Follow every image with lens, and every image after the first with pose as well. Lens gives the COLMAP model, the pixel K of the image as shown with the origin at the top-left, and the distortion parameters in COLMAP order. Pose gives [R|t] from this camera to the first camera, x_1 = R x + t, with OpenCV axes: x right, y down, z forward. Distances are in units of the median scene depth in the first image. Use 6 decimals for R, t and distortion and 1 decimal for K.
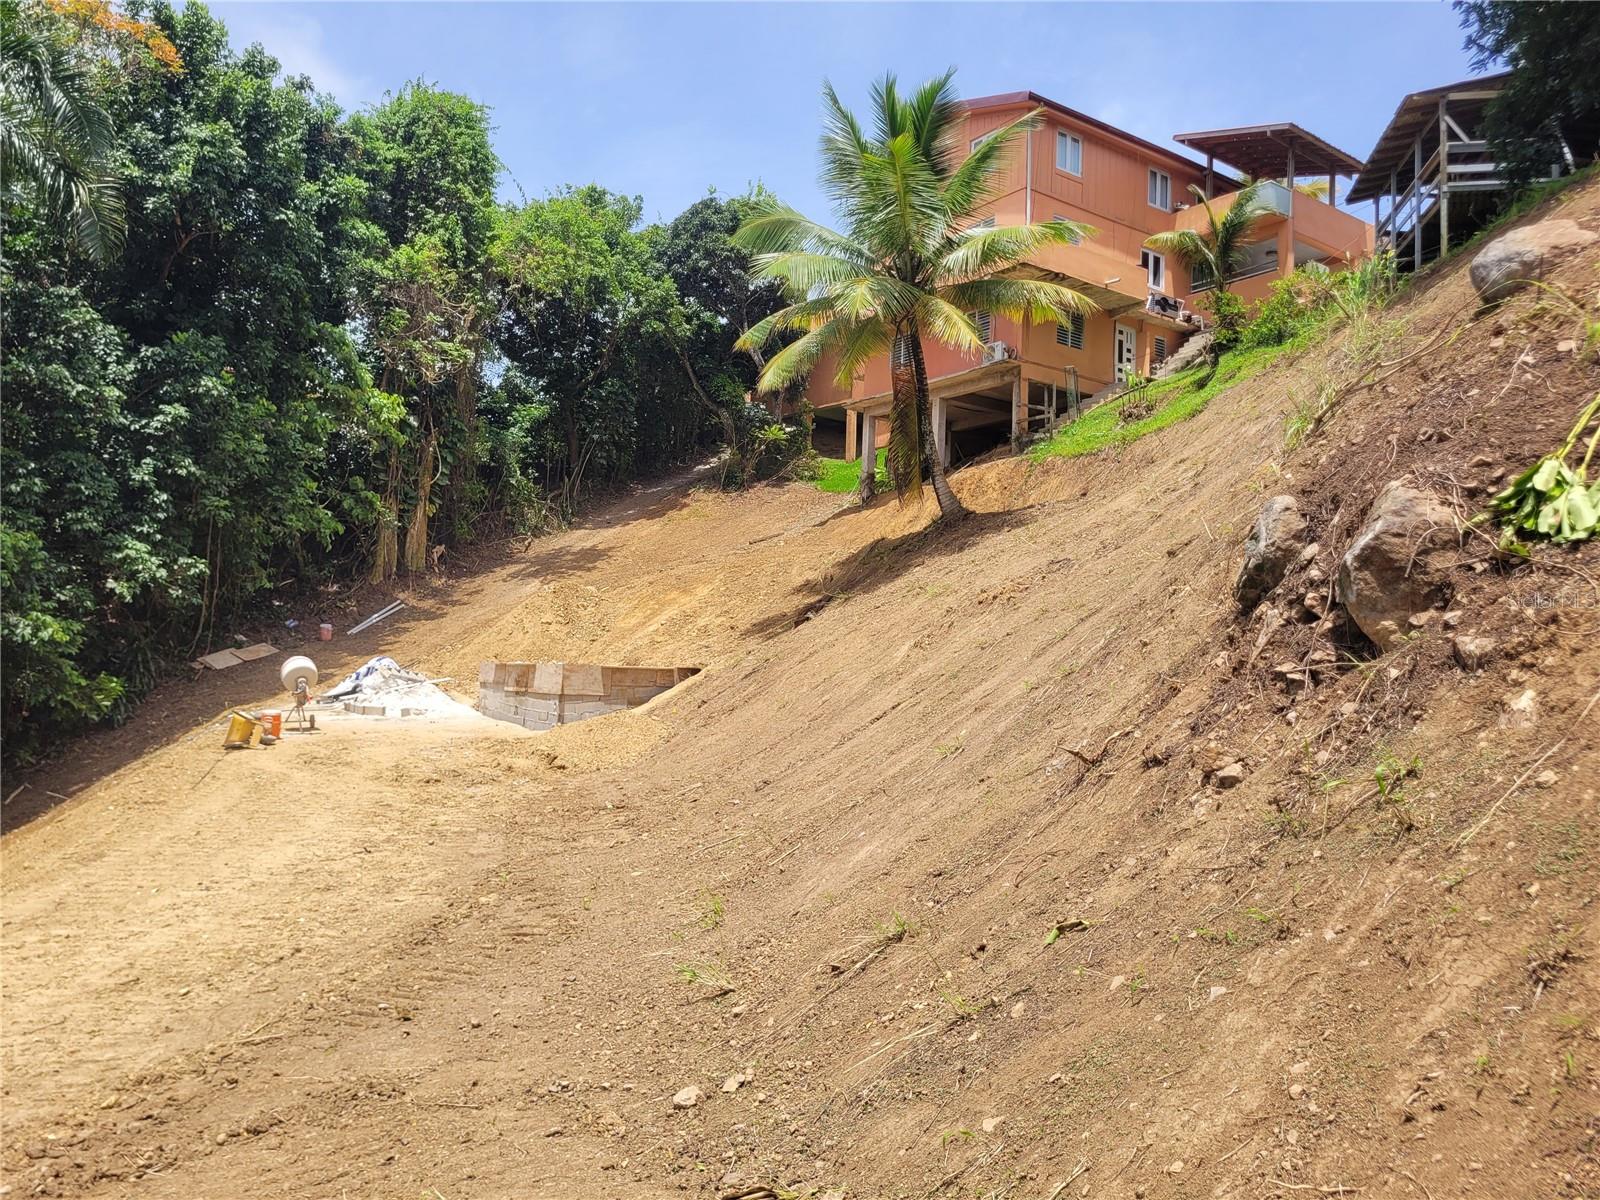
lens RADIAL K [[1196.7, 0, 797.2], [0, 1196.7, 594.8], [0, 0, 1]] dist [0.042308, -0.024700]
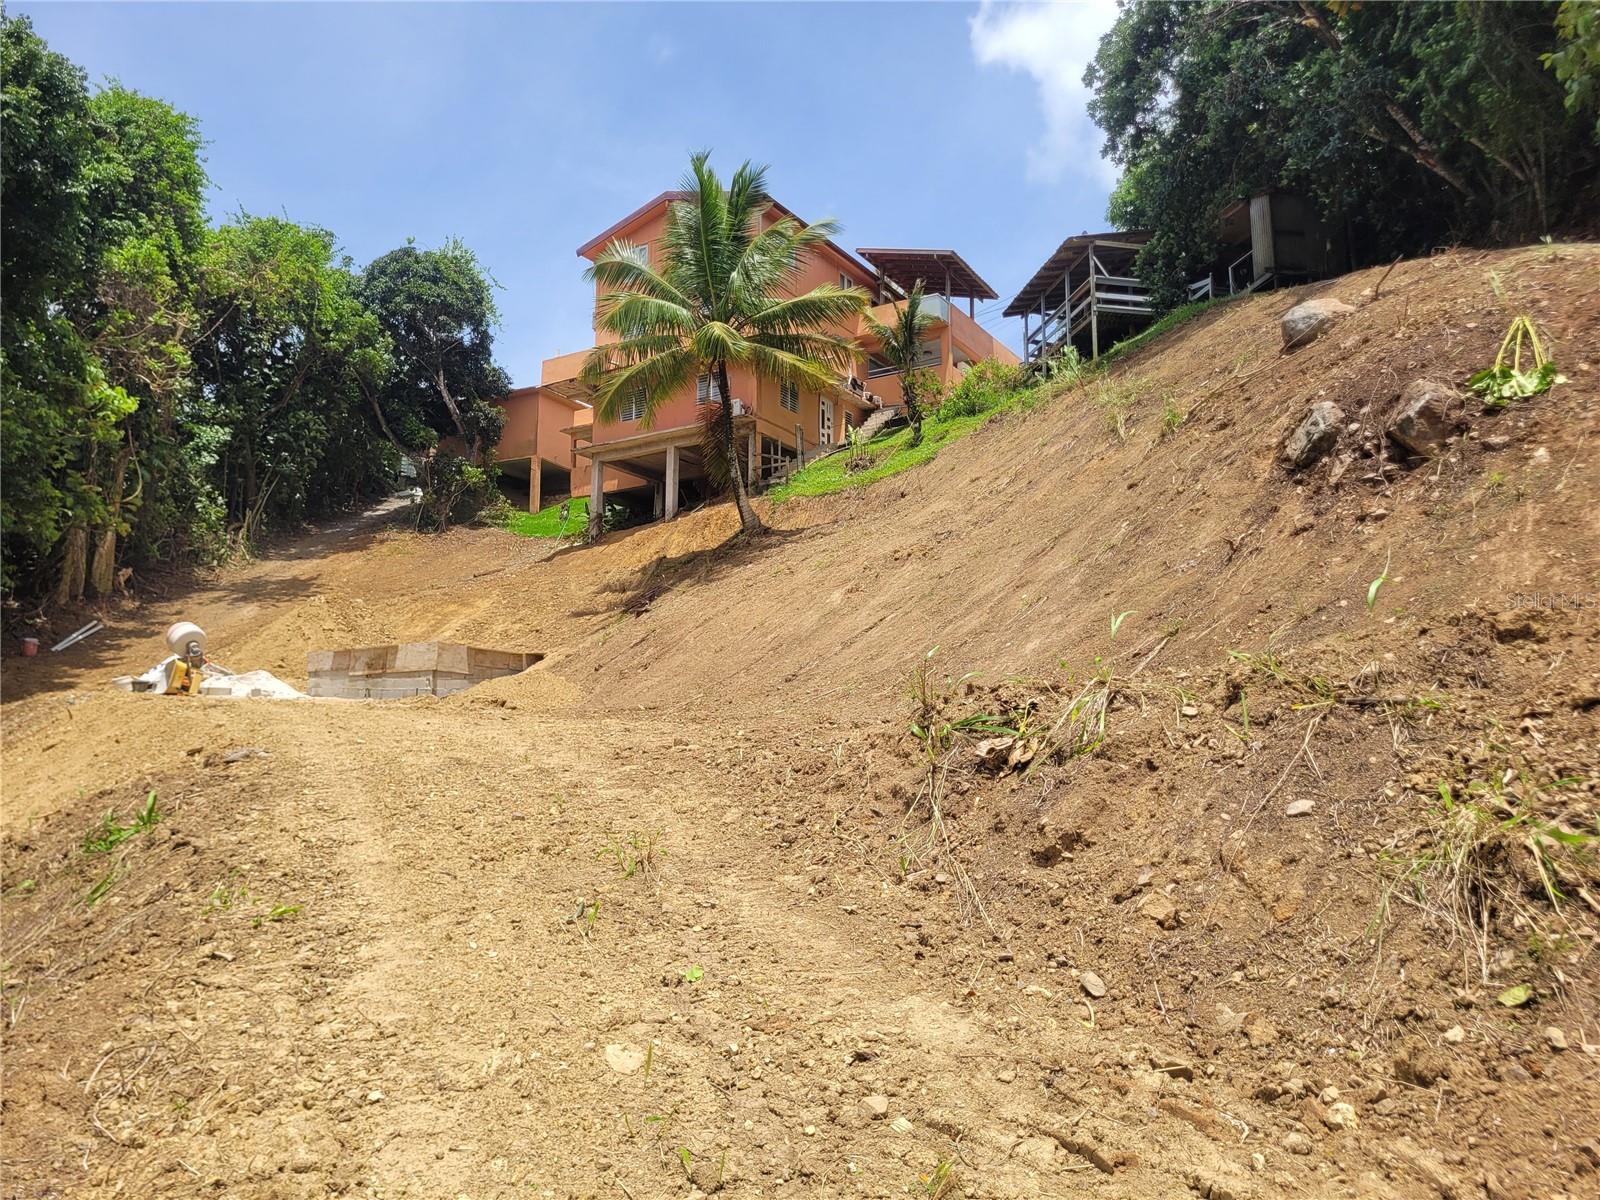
lens RADIAL K [[1196.7, 0, 805.0], [0, 1196.7, 605.2], [0, 0, 1]] dist [0.042308, -0.024700]
pose [[0.926100, 0.025355, 0.376425, -0.200398], [0.002512, 0.997303, -0.073355, 0.071063], [-0.377269, 0.068880, 0.923539, -0.072222]]
